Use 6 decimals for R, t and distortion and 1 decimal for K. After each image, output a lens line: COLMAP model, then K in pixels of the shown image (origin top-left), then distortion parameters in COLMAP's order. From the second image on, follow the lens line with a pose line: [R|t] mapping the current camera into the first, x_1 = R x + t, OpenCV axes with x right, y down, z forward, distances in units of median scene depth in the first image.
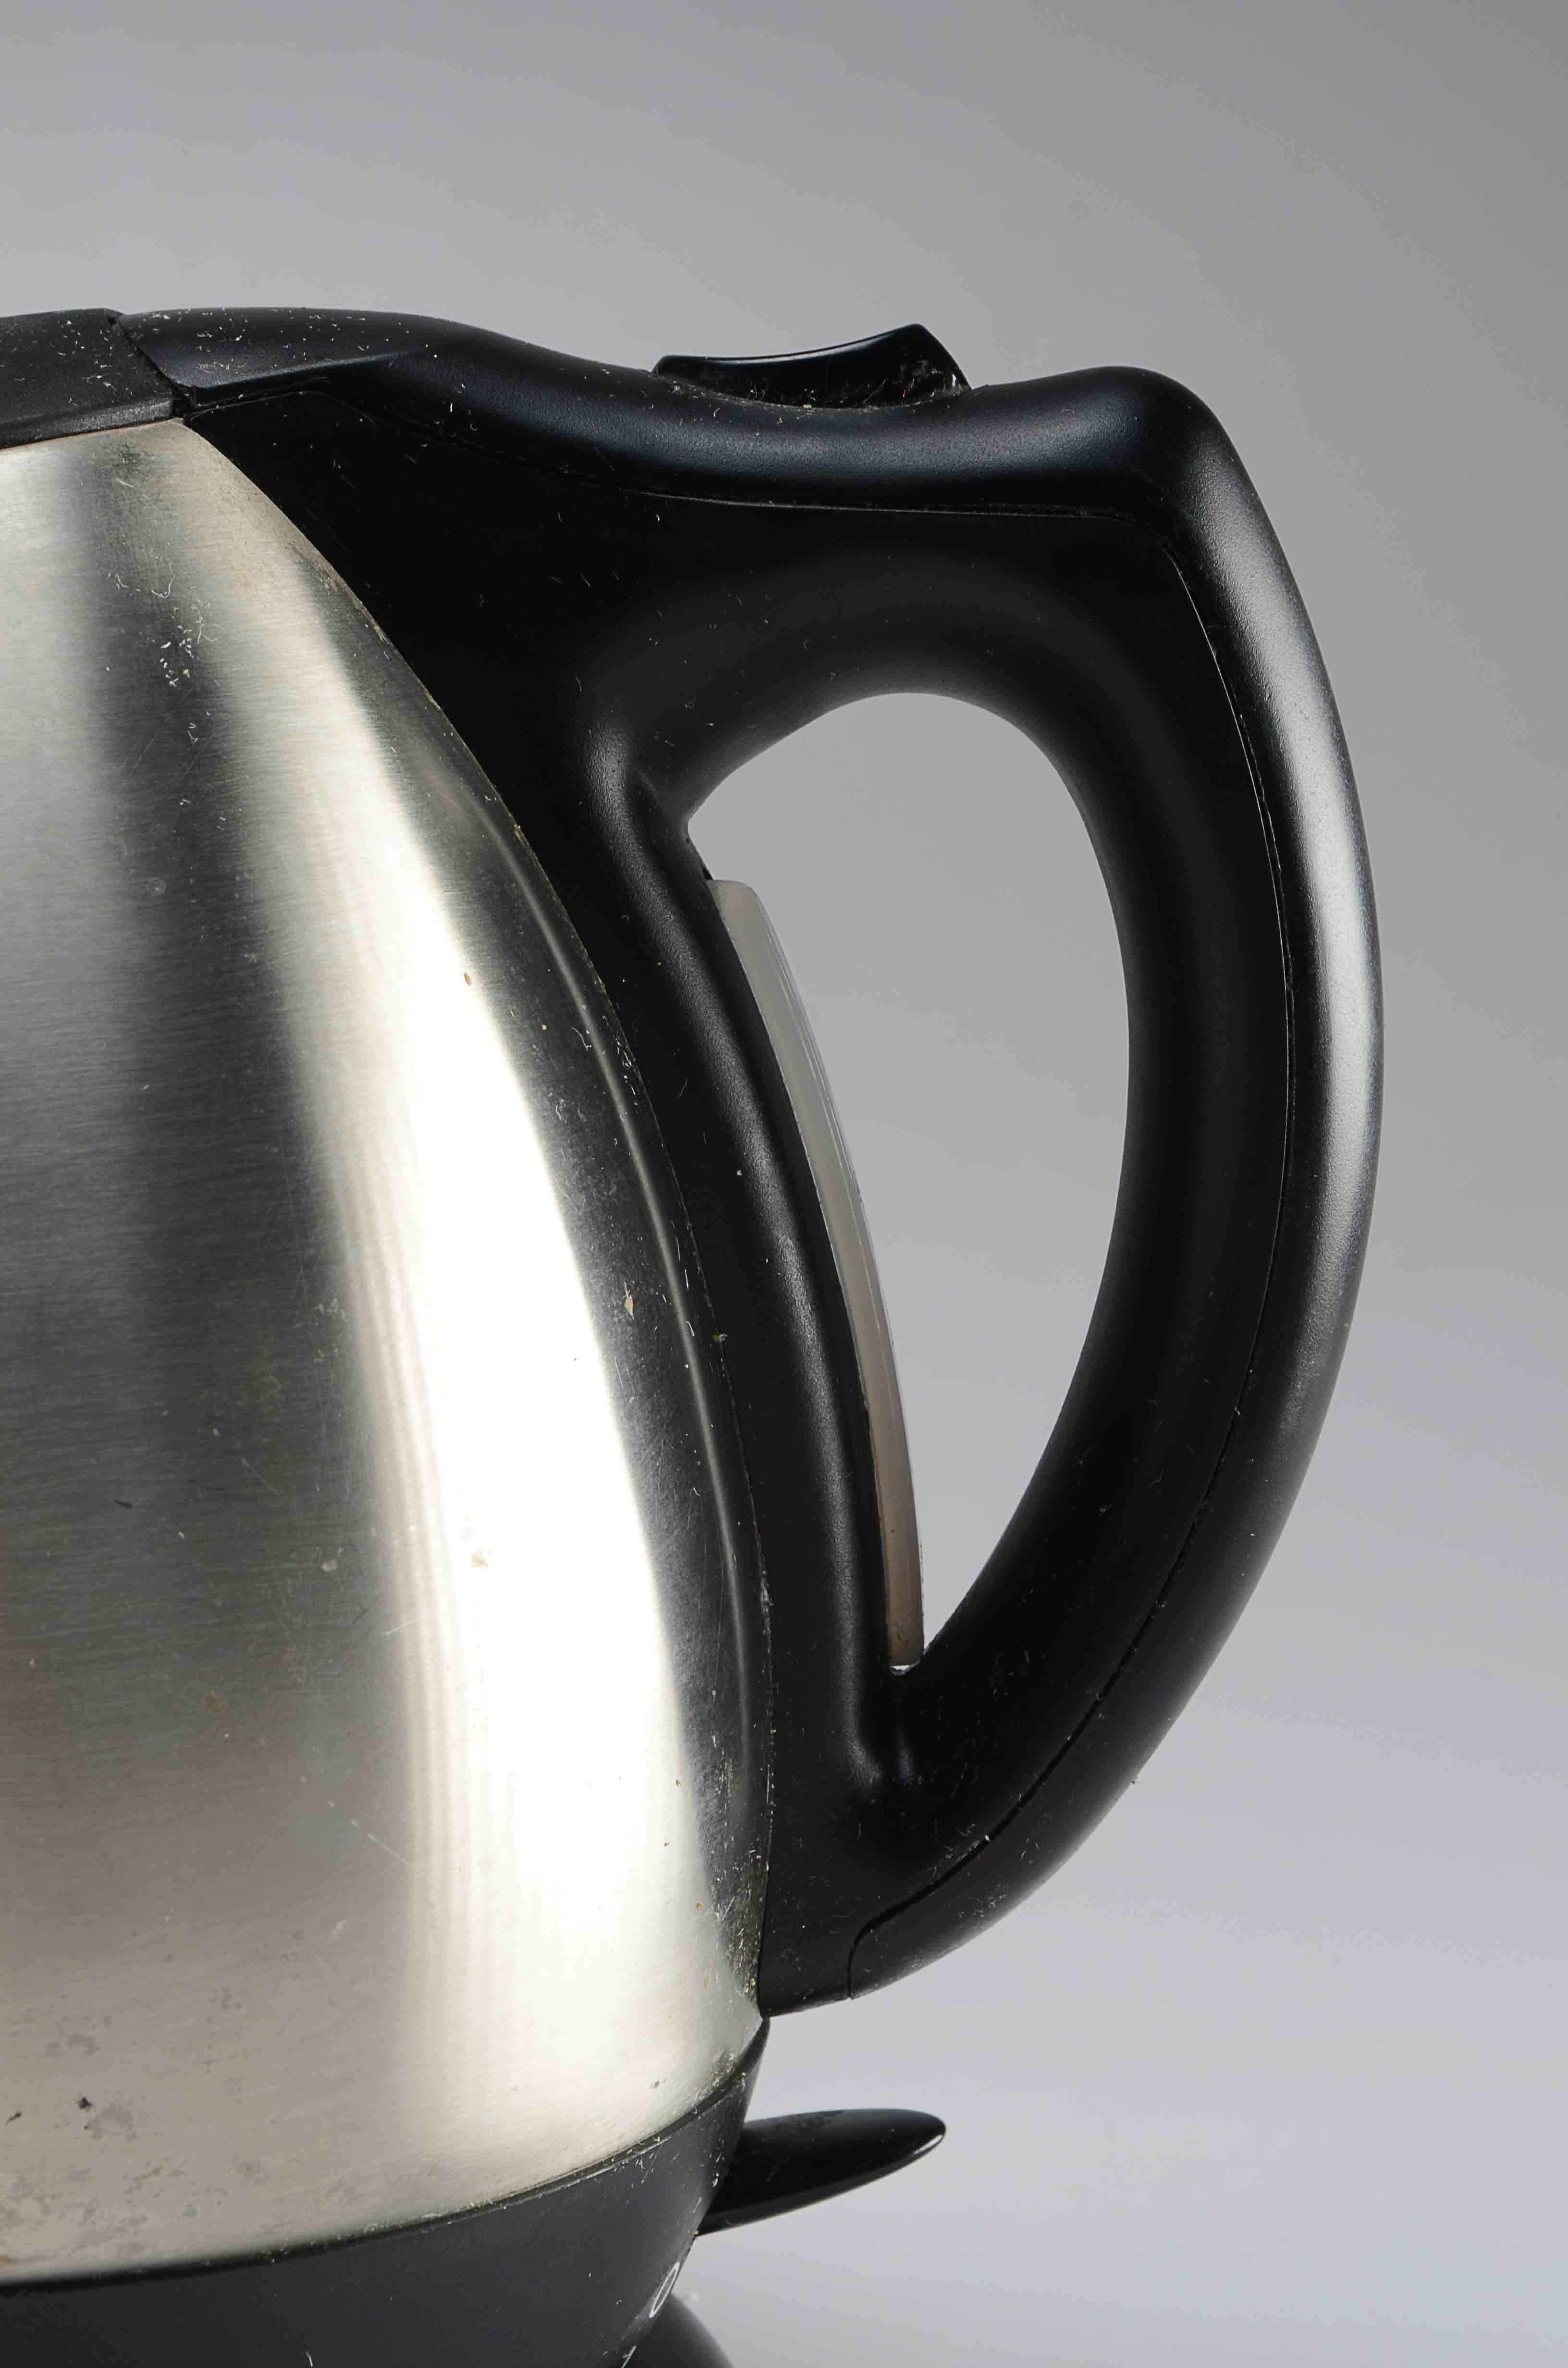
lens RADIAL K [[5499.9, 0, 784.0], [0, 5499.9, 1184.0], [0, 0, 1]] dist [0.057017, -0.121958]
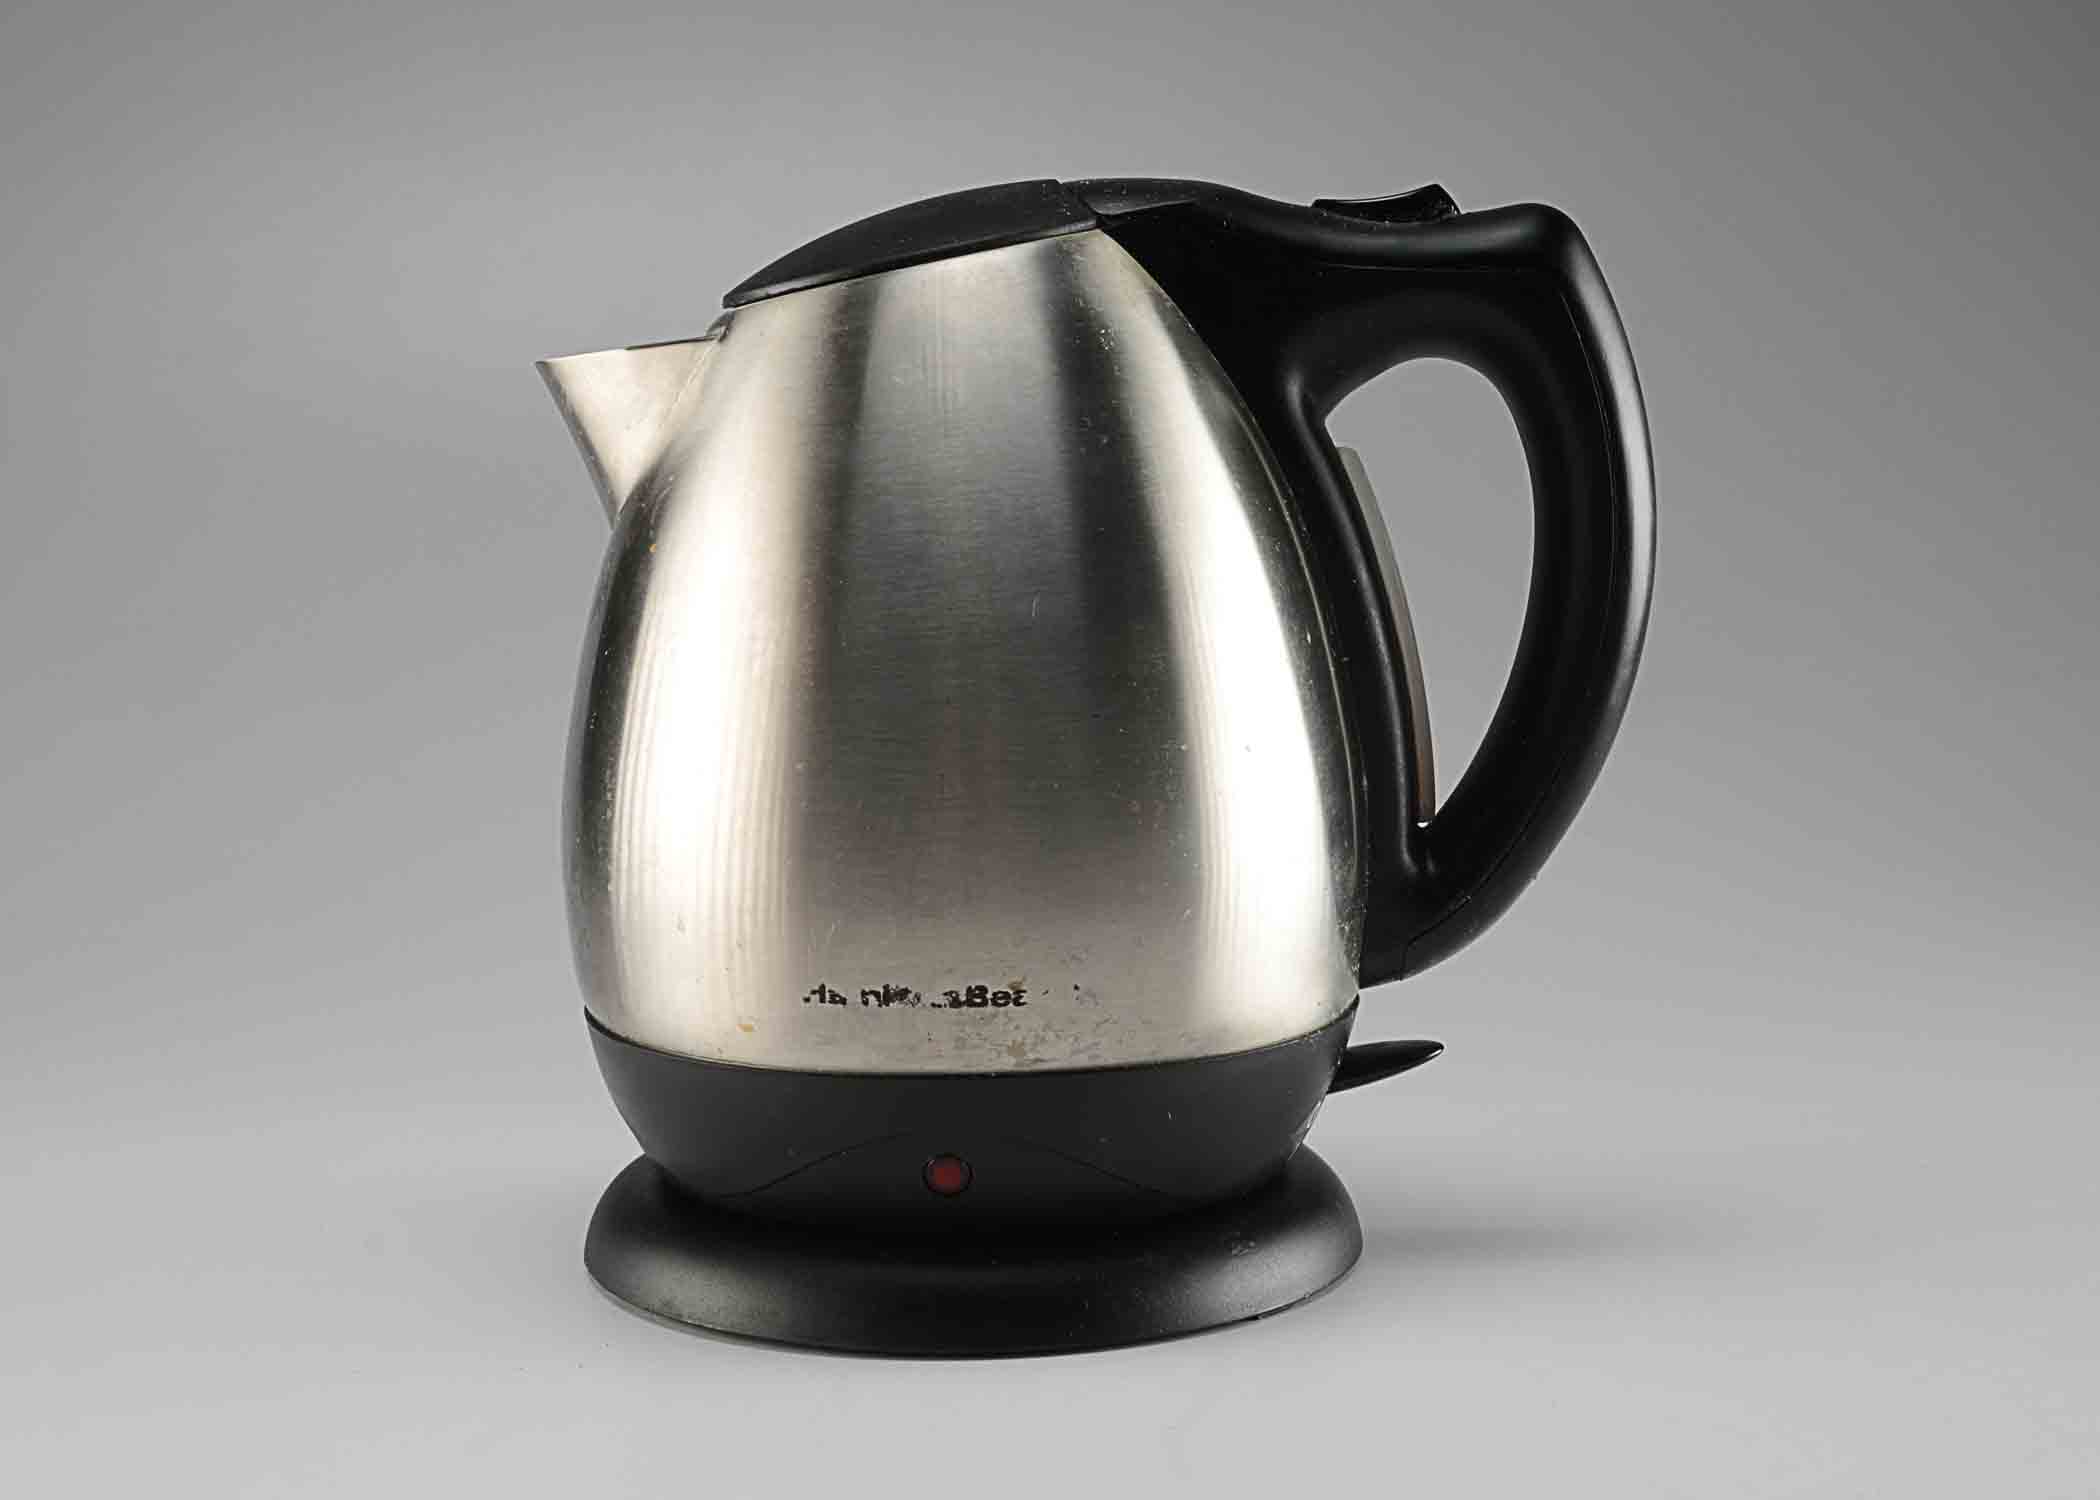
lens RADIAL K [[3790.1, 0, 1050.0], [0, 3790.1, 750.0], [0, 0, 1]] dist [-0.047086, -0.040775]
pose [[0.999610, -0.000830, -0.027899, -0.086732], [0.000653, 0.999980, -0.006340, 0.073949], [0.027903, 0.006319, 0.999591, -0.477976]]
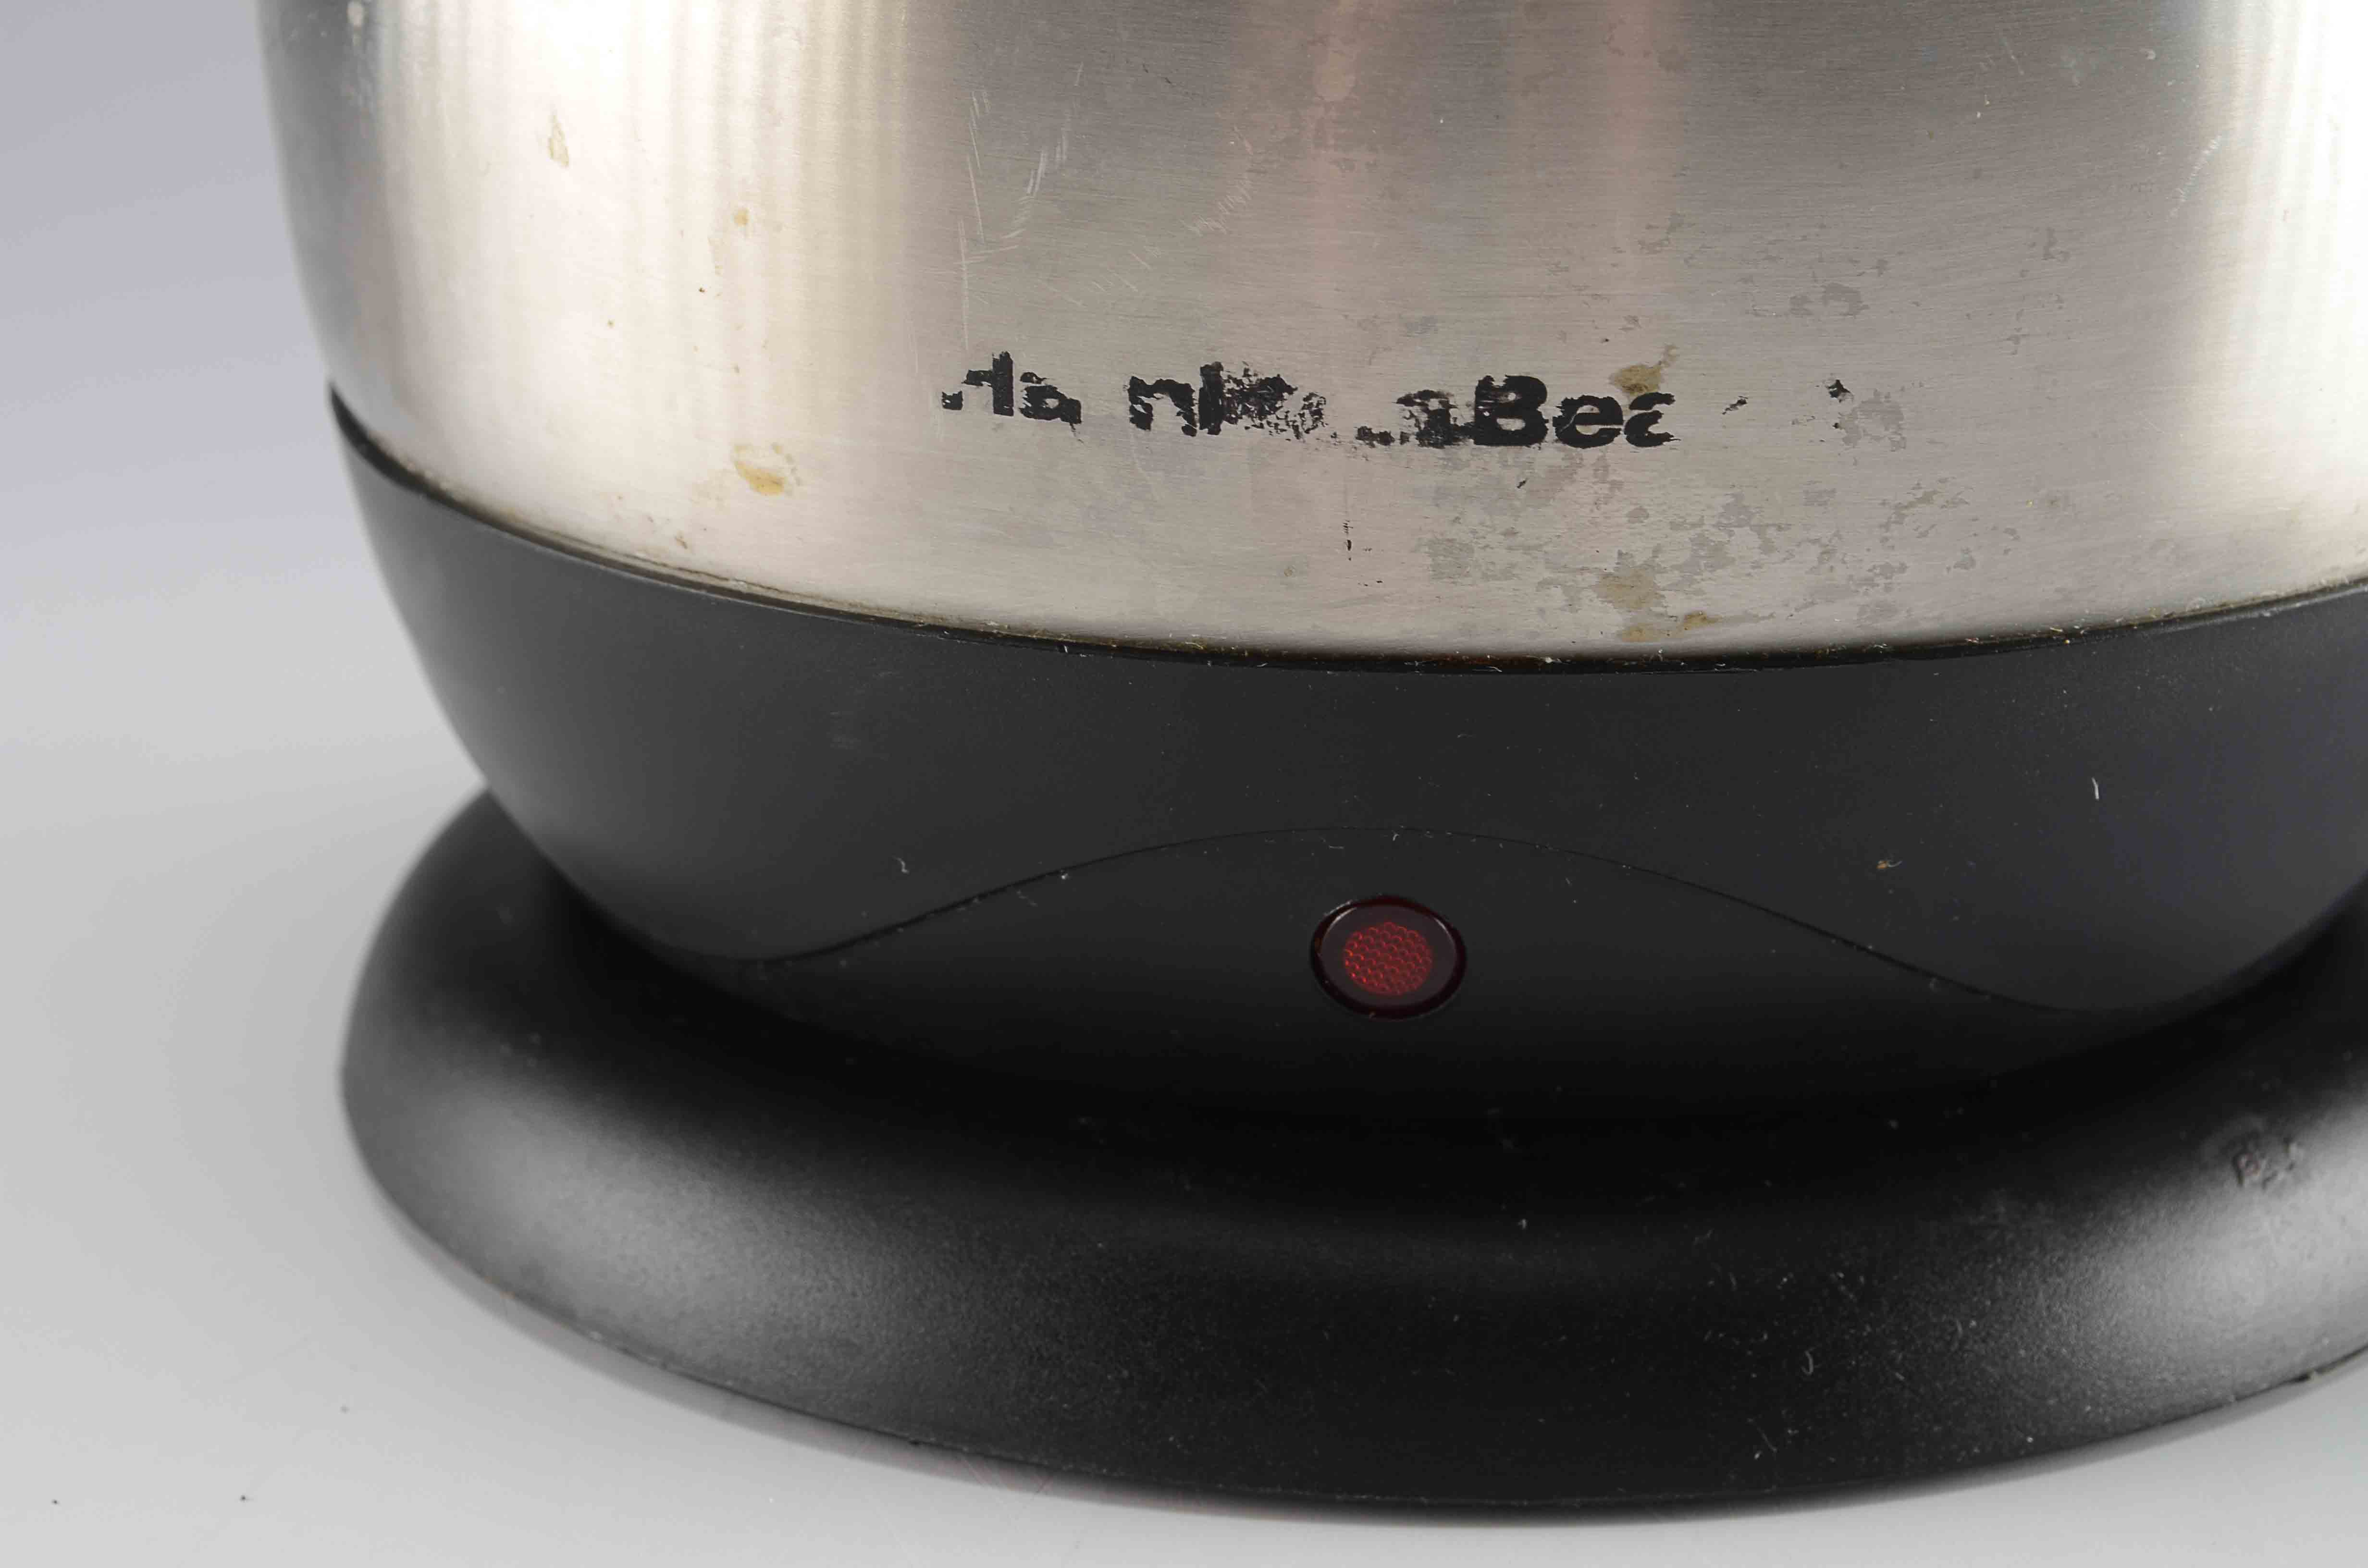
lens RADIAL K [[5499.9, 0, 1184.0], [0, 5499.9, 784.0], [0, 0, 1]] dist [0.057017, -0.121958]
pose [[0.996534, 0.037252, -0.074382, -0.141263], [-0.024063, 0.984992, 0.170913, 0.092635], [0.079633, -0.168530, 0.982475, 0.298318]]
